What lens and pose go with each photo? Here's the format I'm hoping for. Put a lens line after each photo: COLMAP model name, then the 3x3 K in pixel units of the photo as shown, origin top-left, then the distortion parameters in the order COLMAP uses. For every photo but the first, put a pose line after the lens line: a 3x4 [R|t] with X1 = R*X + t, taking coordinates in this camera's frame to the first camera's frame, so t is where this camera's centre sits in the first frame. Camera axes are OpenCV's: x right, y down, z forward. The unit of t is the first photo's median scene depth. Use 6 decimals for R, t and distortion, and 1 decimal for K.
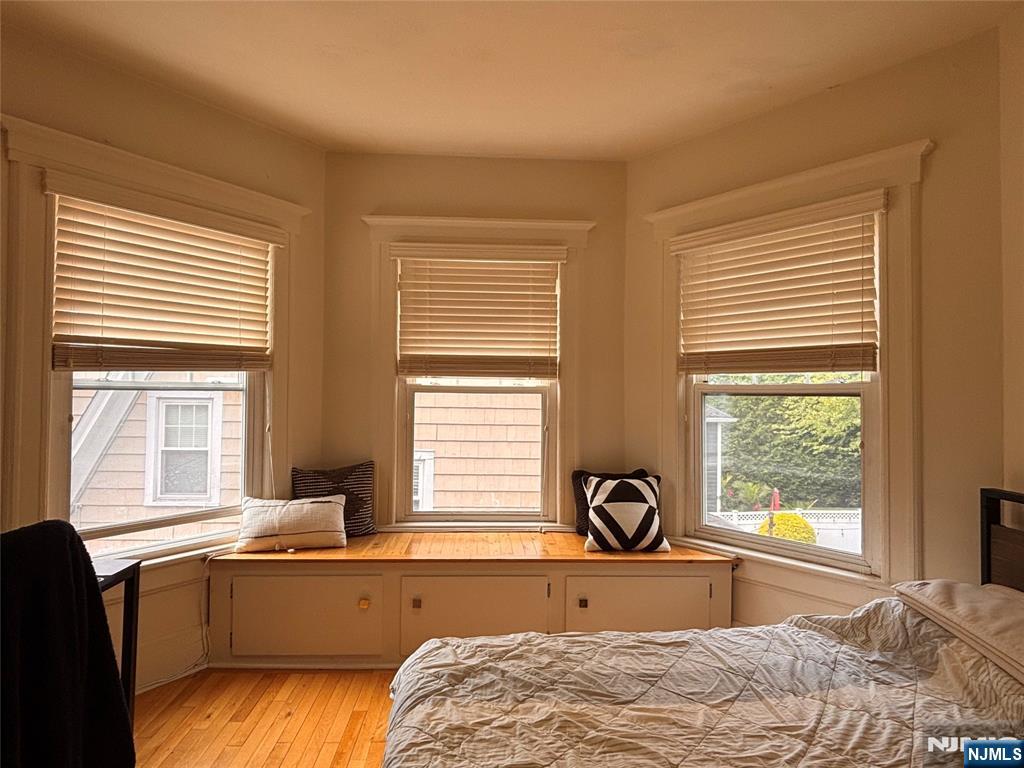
lens RADIAL K [[592.7, 0, 507.5], [0, 592.7, 382.9], [0, 0, 1]] dist [0.055847, -0.015344]
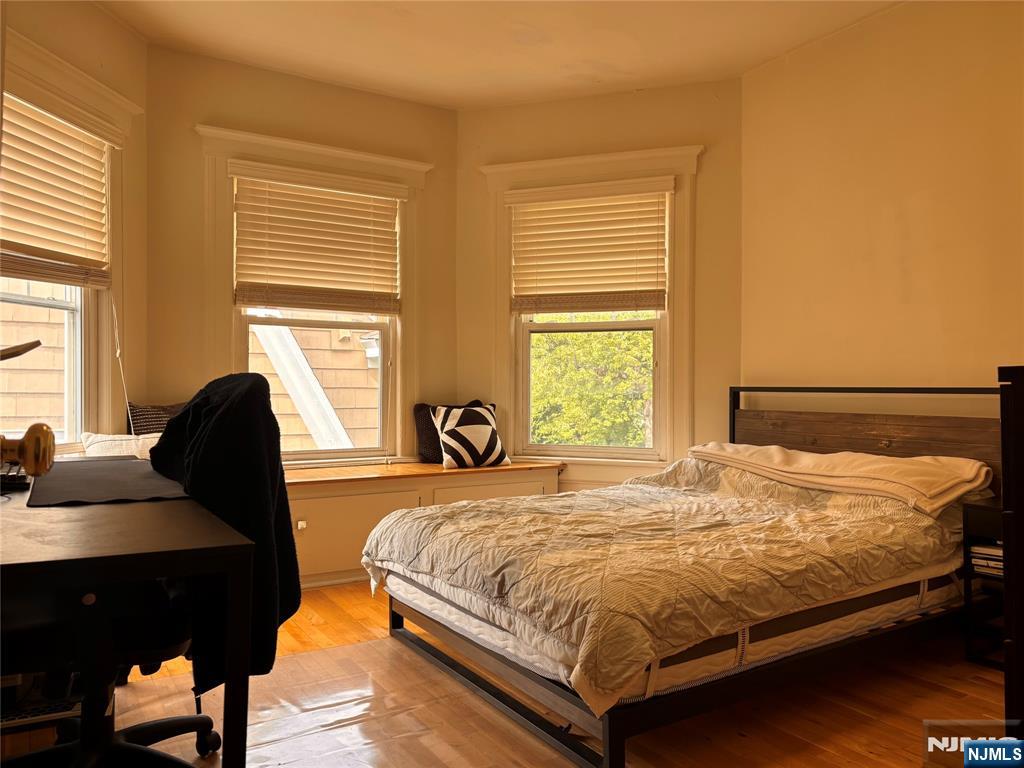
lens RADIAL K [[769.5, 0, 513.2], [0, 769.5, 386.7], [0, 0, 1]] dist [0.071442, -0.019728]
pose [[0.880492, -0.007830, 0.473996, -0.410926], [-0.008246, 0.999459, 0.031828, 0.079618], [-0.473989, -0.031933, 0.879951, -0.295407]]
